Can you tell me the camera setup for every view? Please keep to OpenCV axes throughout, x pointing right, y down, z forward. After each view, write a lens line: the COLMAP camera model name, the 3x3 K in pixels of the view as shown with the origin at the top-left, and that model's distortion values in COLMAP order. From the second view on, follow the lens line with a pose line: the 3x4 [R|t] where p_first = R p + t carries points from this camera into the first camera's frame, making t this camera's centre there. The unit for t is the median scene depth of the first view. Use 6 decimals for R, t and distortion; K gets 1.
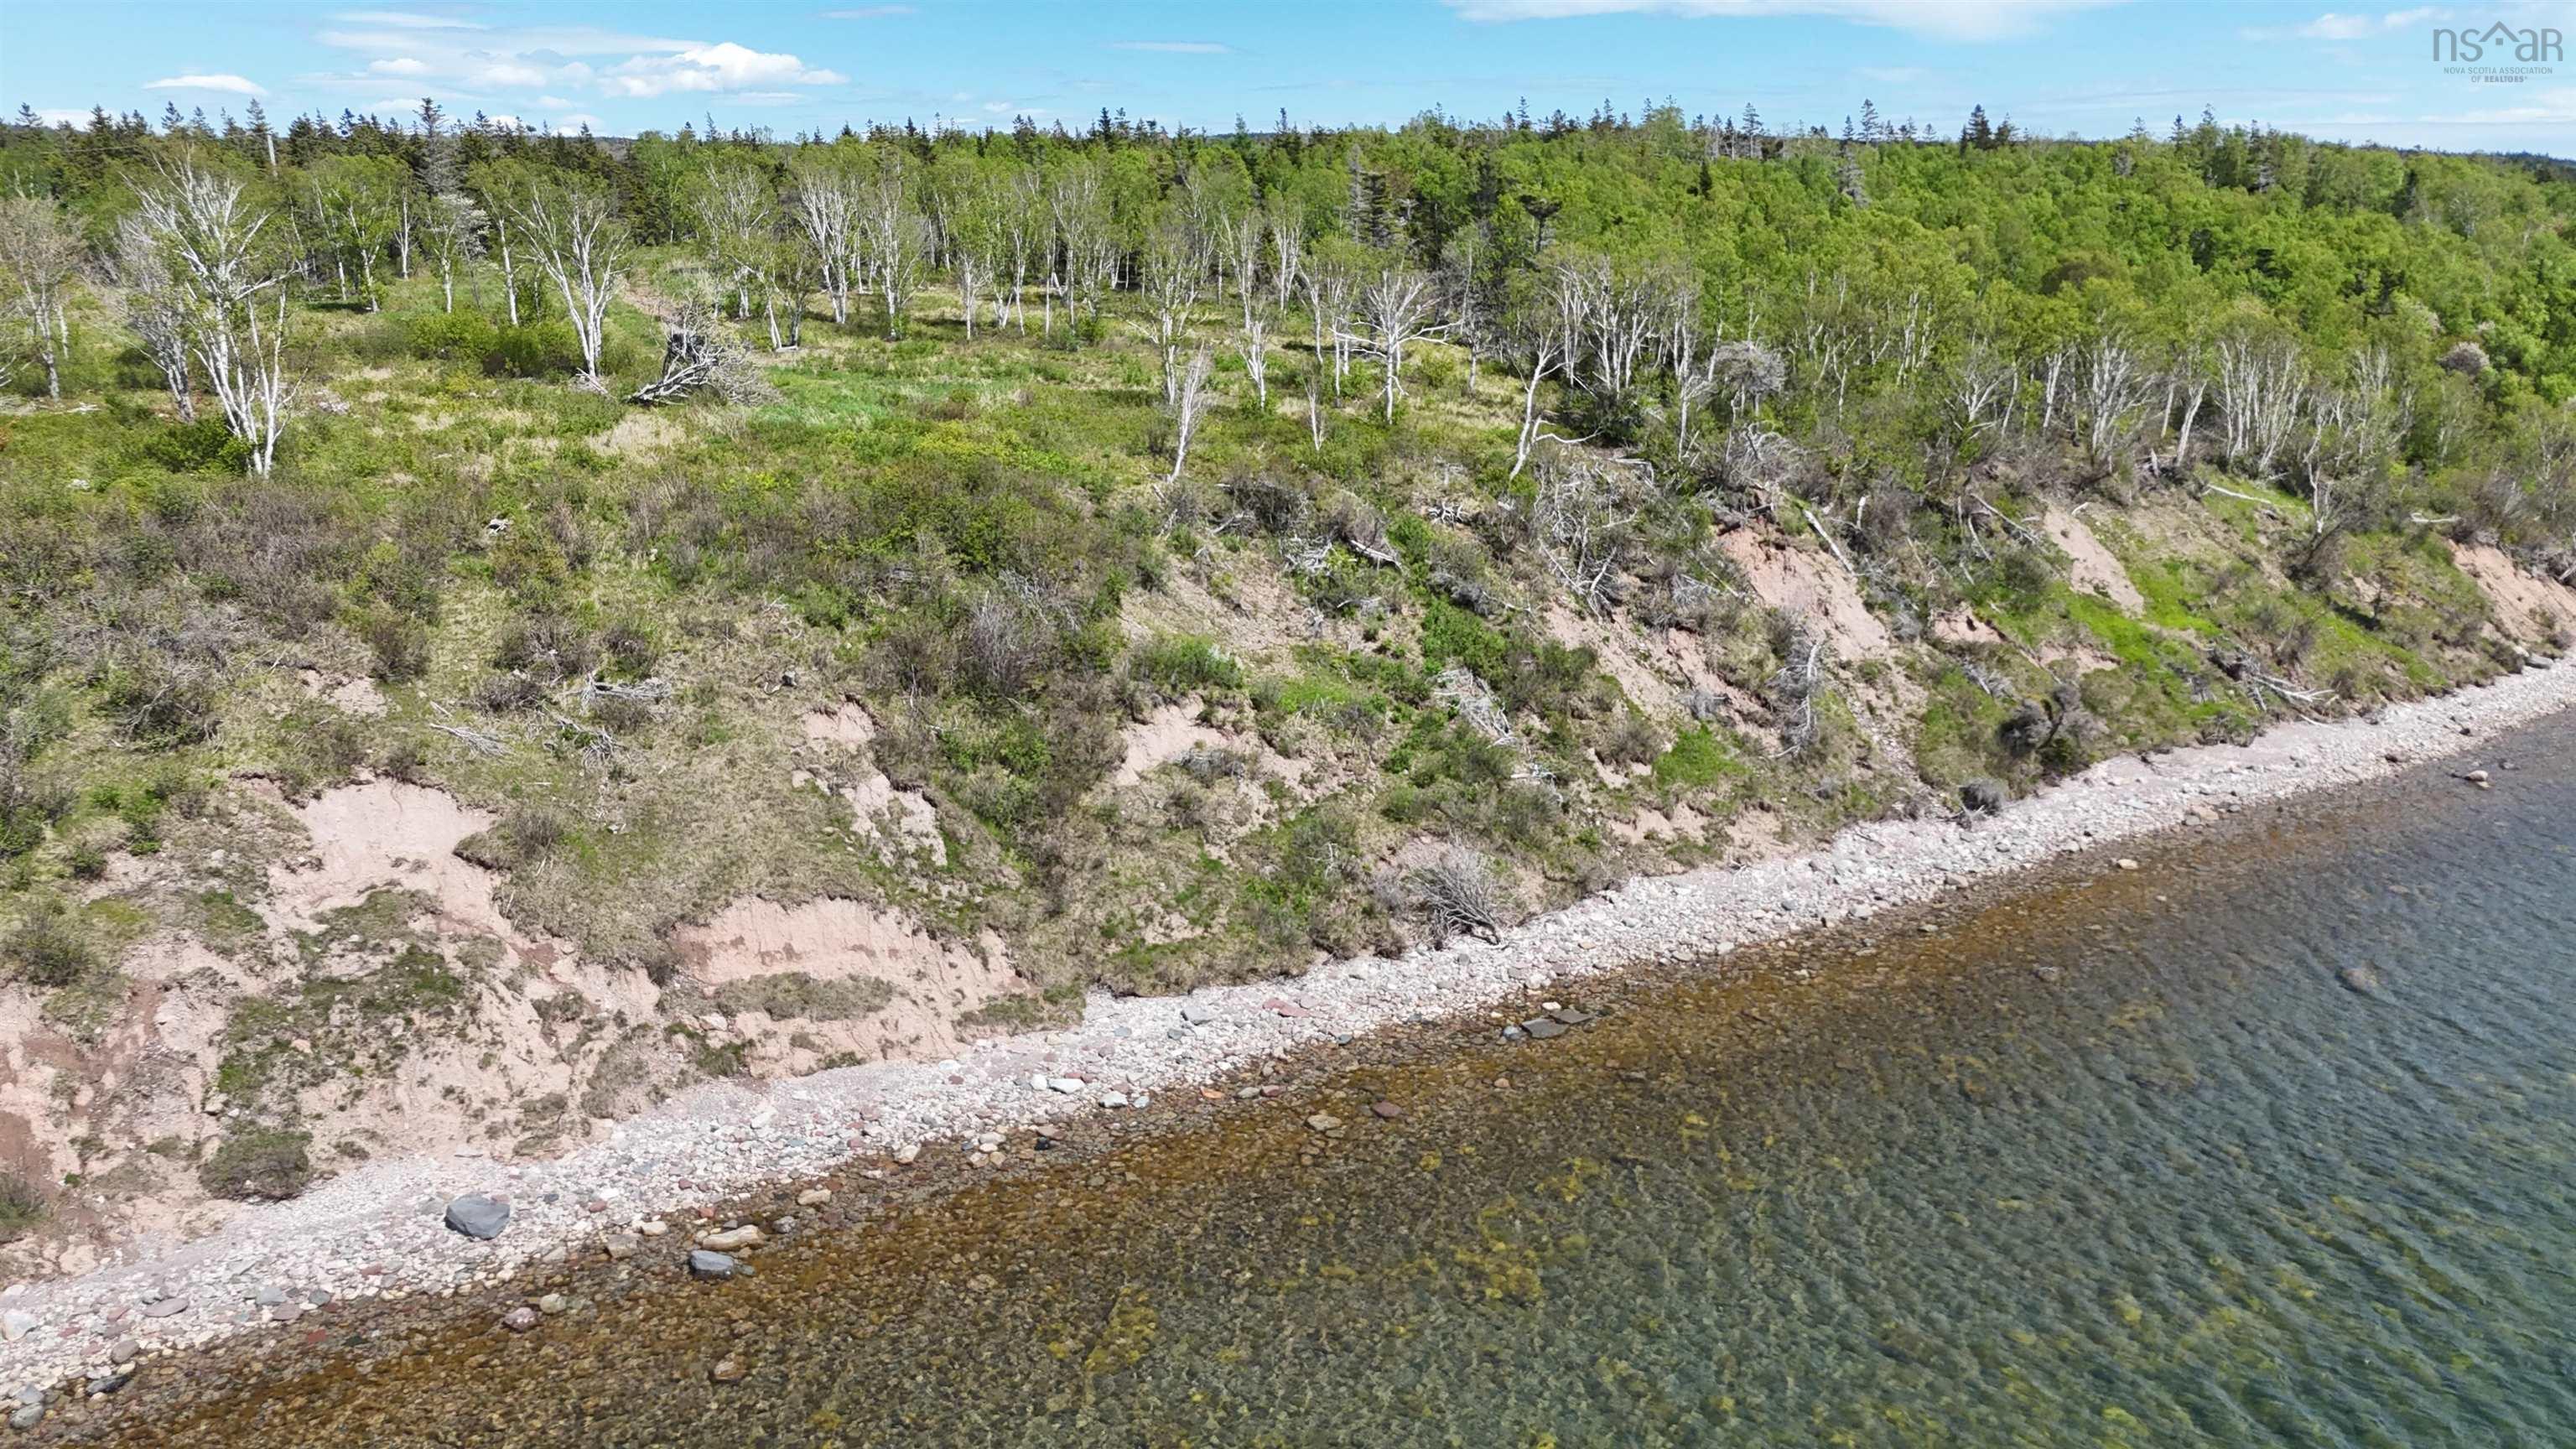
lens RADIAL K [[1954.5, 0, 1288.0], [0, 1954.5, 724.5], [0, 0, 1]] dist [0.039237, -0.011508]
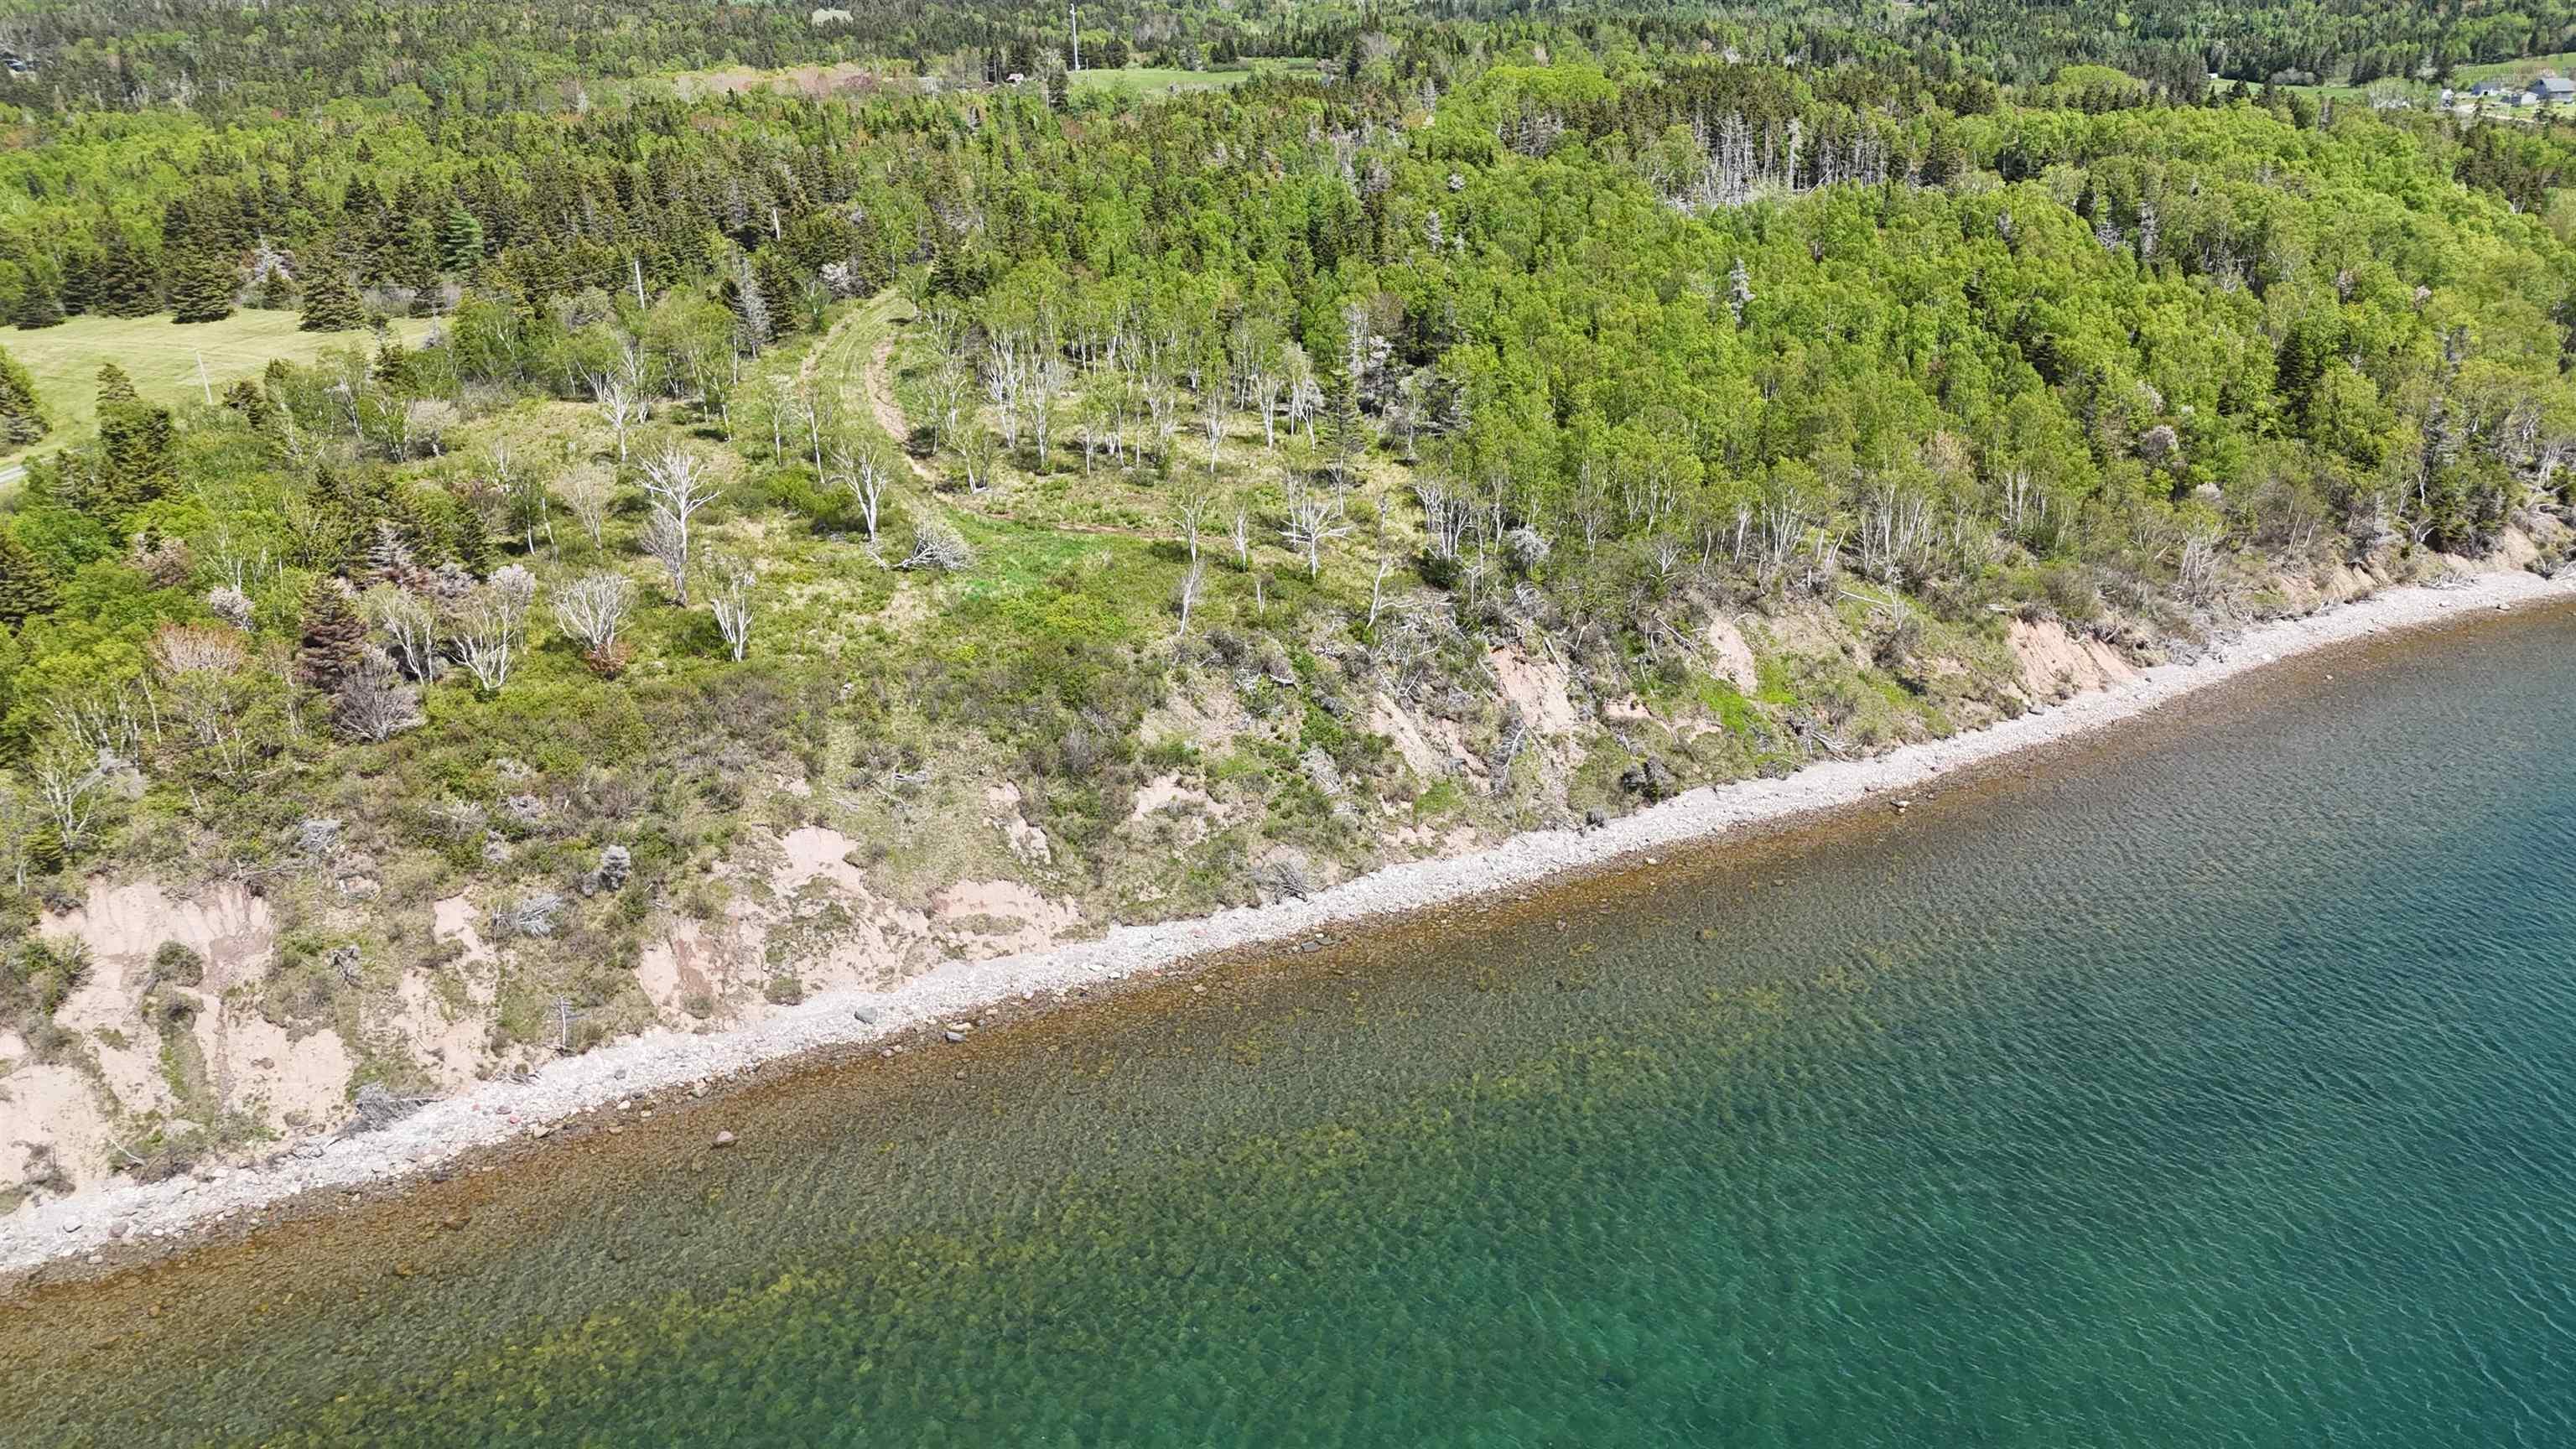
lens RADIAL K [[1898.0, 0, 1288.0], [0, 1898.0, 724.5], [0, 0, 1]] dist [0.063659, -0.000725]
pose [[0.996078, 0.030383, -0.083100, 0.245355], [-0.020650, 0.993085, 0.115566, -0.309744], [0.086037, -0.113397, 0.989818, -1.002425]]
